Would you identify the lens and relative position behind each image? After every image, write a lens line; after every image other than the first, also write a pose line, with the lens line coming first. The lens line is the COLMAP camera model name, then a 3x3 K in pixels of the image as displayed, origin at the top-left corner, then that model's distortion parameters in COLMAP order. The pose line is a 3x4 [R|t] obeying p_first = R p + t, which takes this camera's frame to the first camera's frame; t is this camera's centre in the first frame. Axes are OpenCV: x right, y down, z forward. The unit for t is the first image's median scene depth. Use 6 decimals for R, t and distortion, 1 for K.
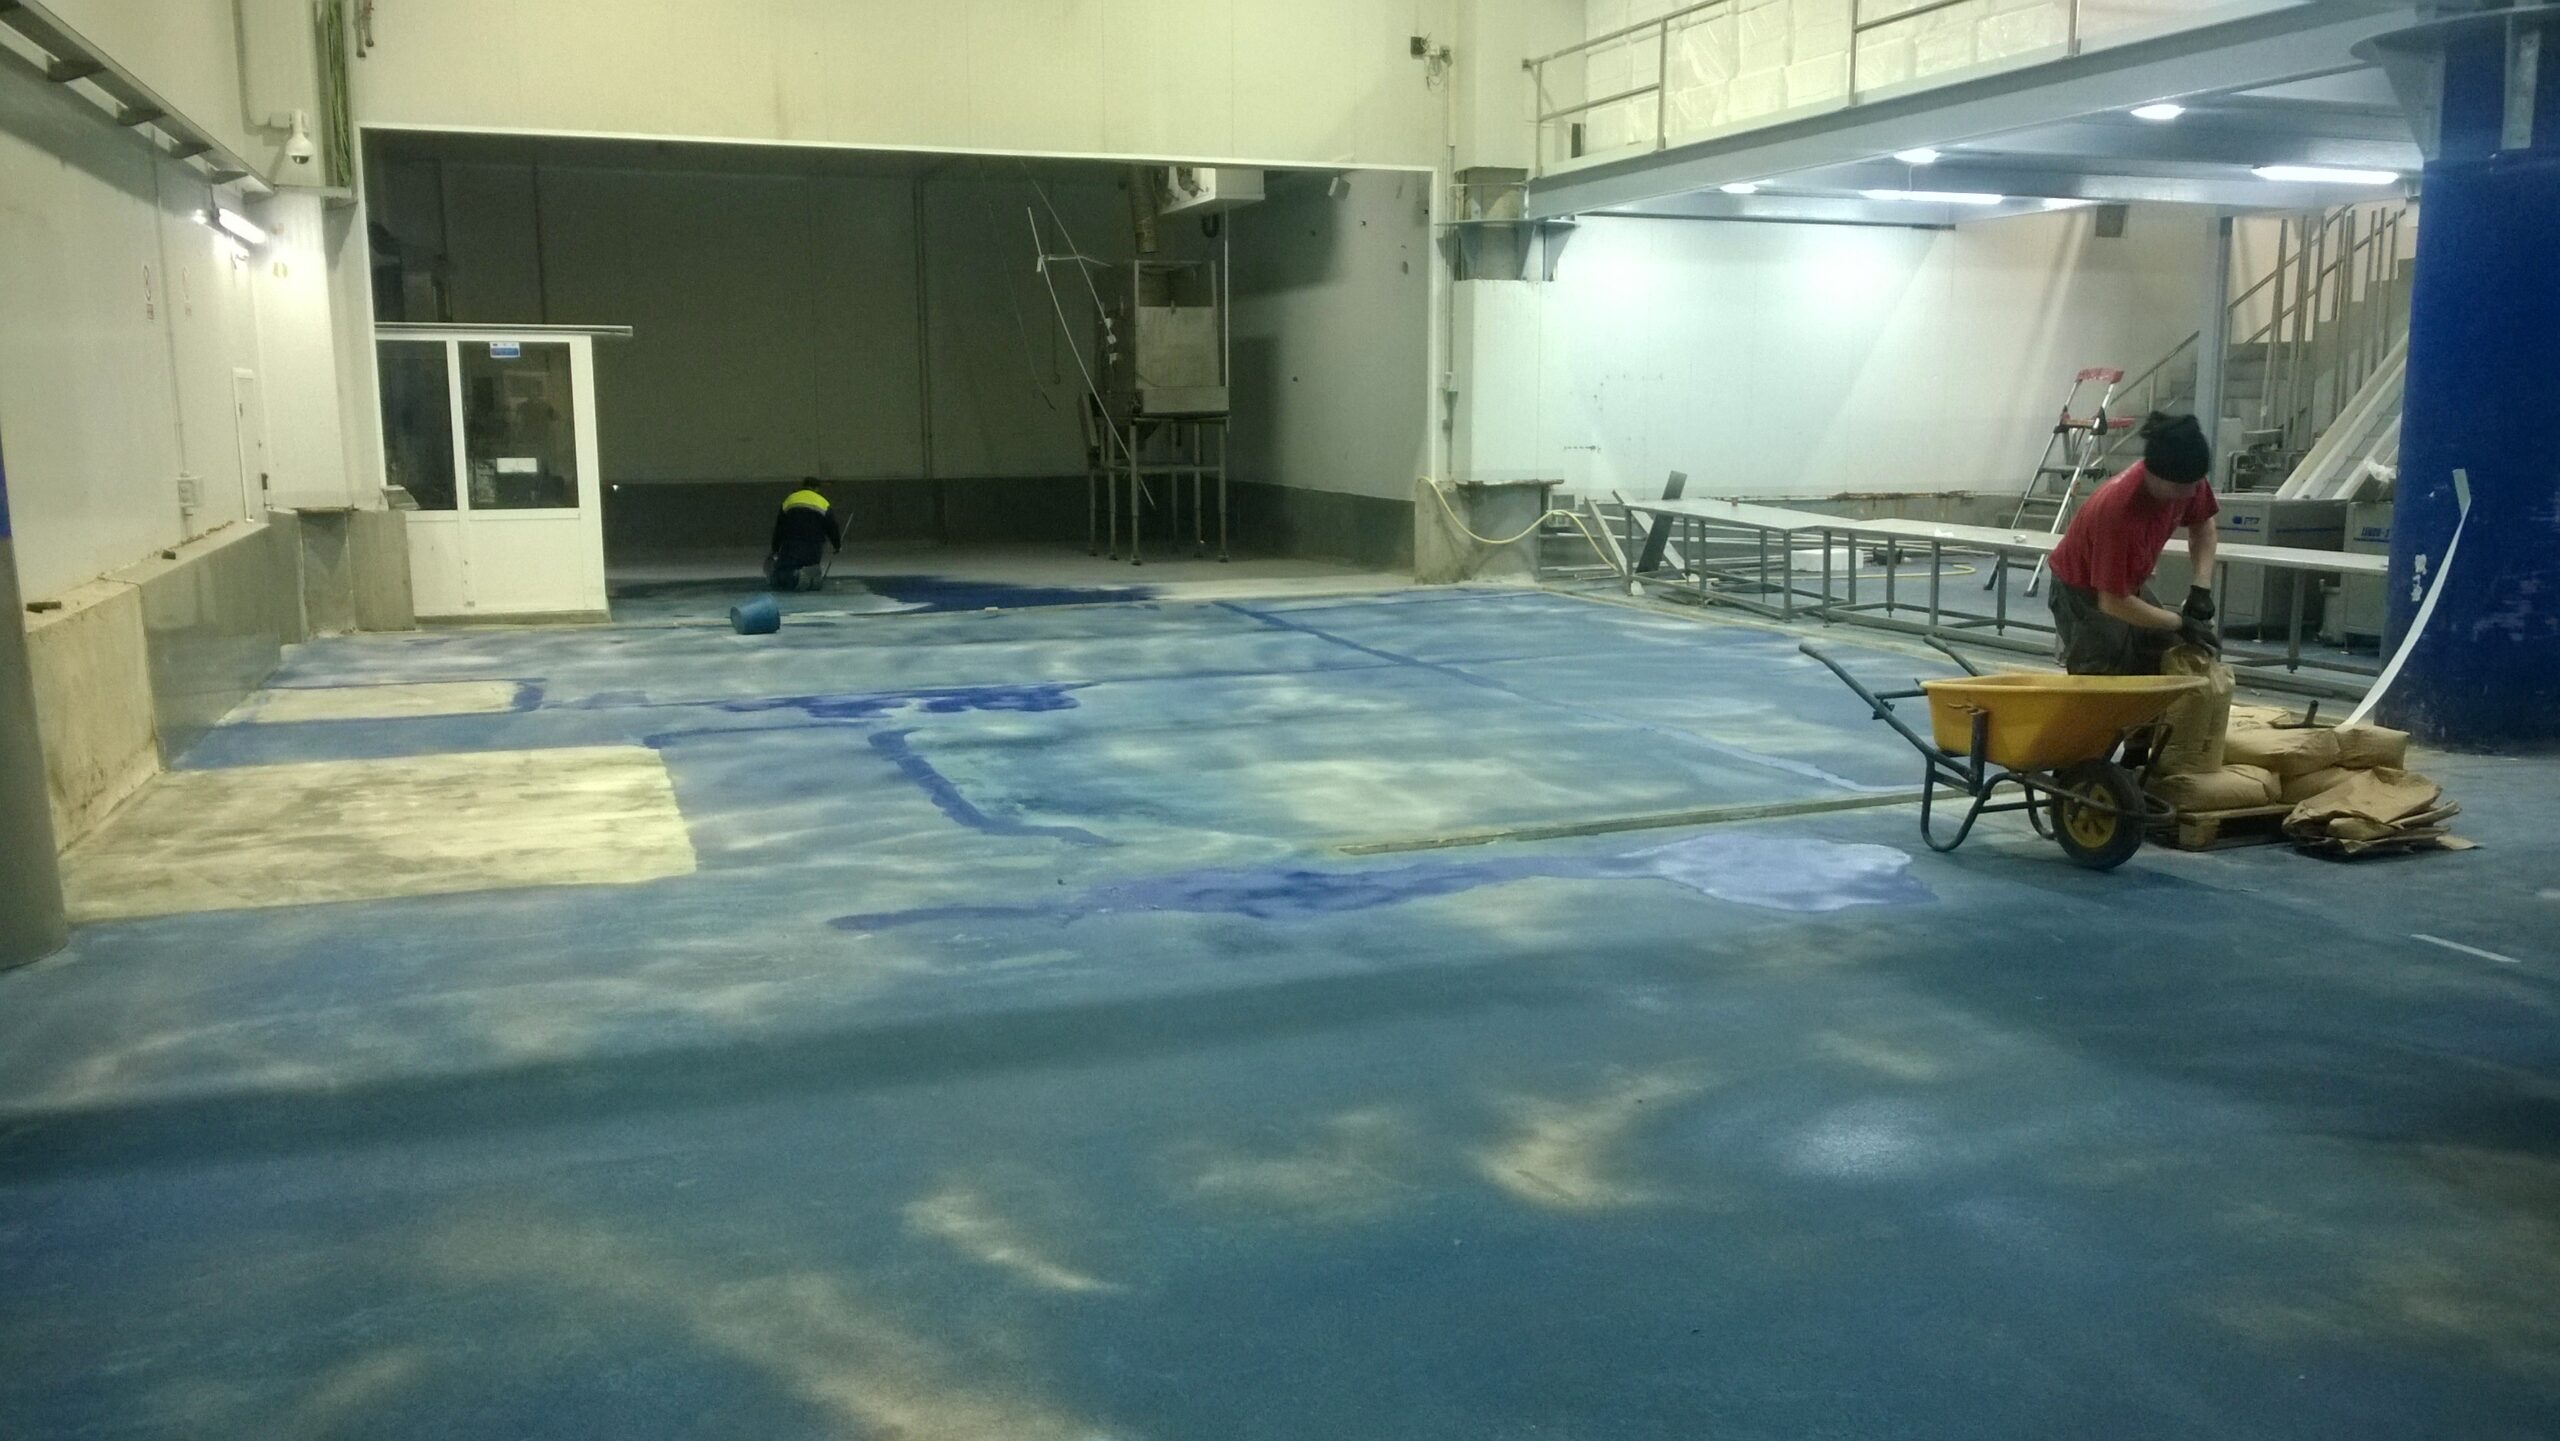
lens RADIAL K [[1903.9, 0, 1280.0], [0, 1903.9, 720.5], [0, 0, 1]] dist [0.010308, -0.062959]
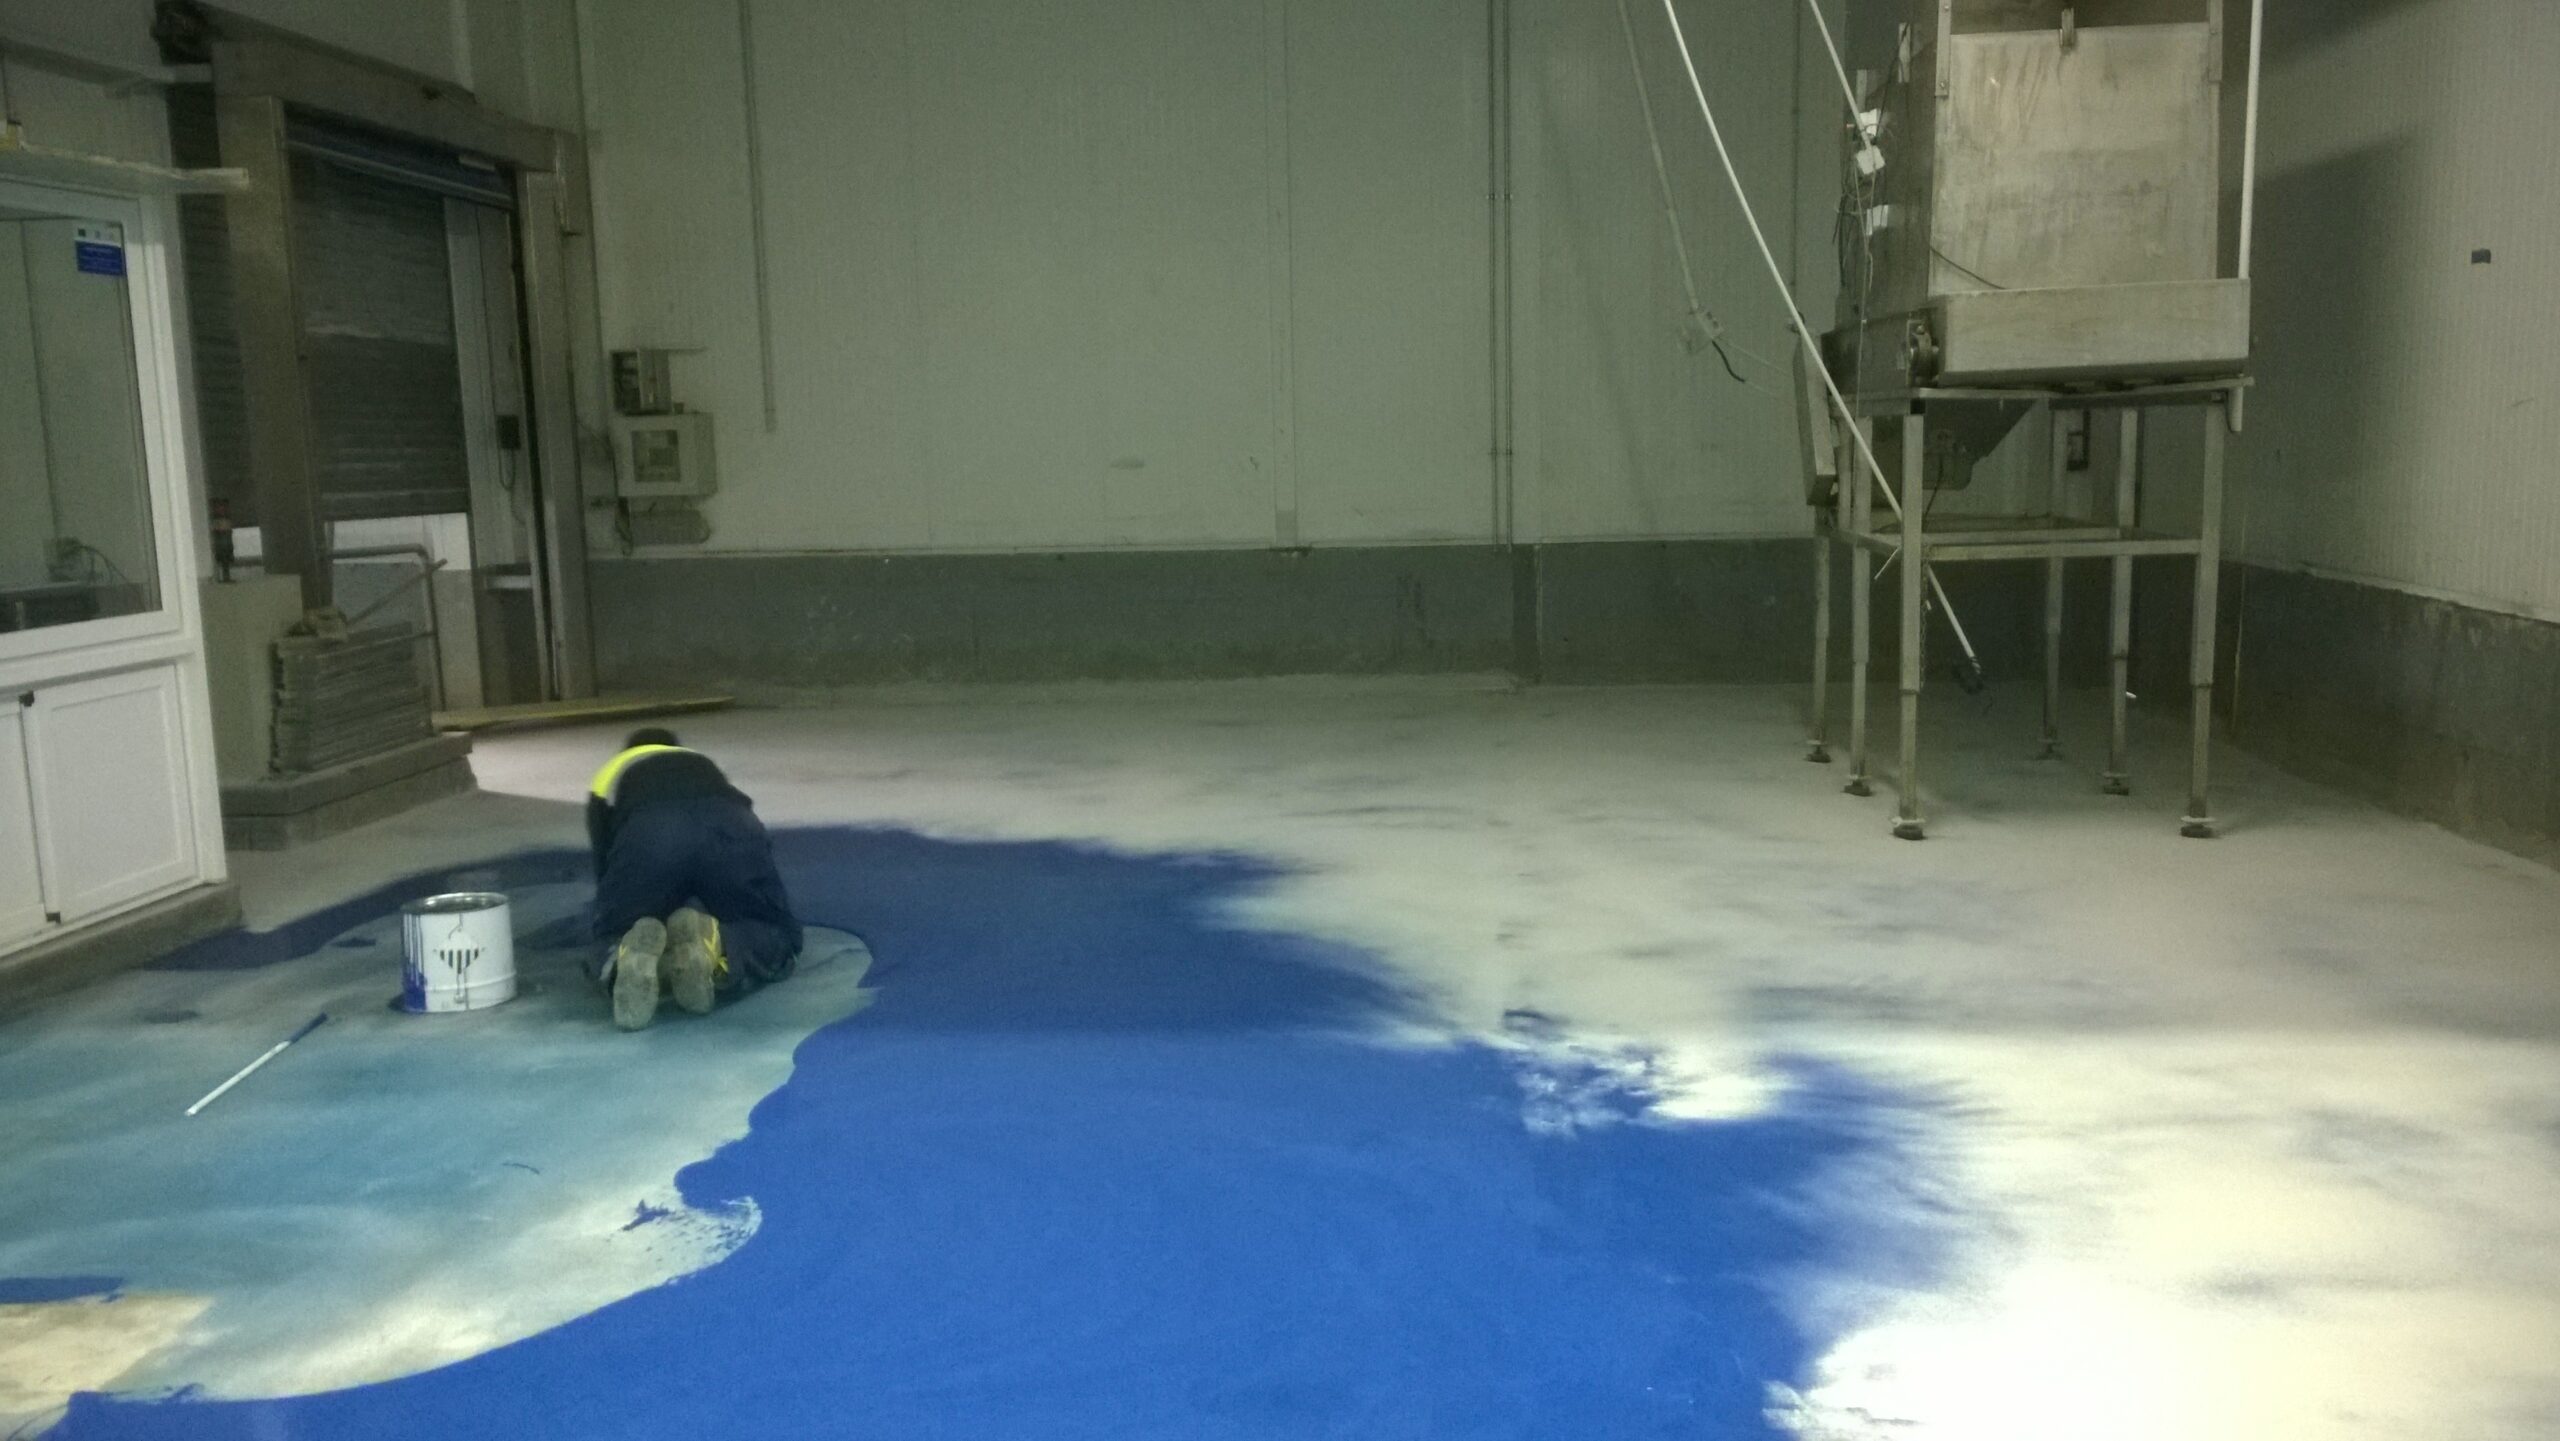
lens RADIAL K [[1903.9, 0, 1280.0], [0, 1903.9, 720.5], [0, 0, 1]] dist [0.010308, -0.062959]
pose [[0.888973, 0.053588, -0.454813, -0.022323], [-0.057953, 0.998310, 0.004352, -0.095554], [0.454278, 0.022489, 0.890576, 0.649090]]
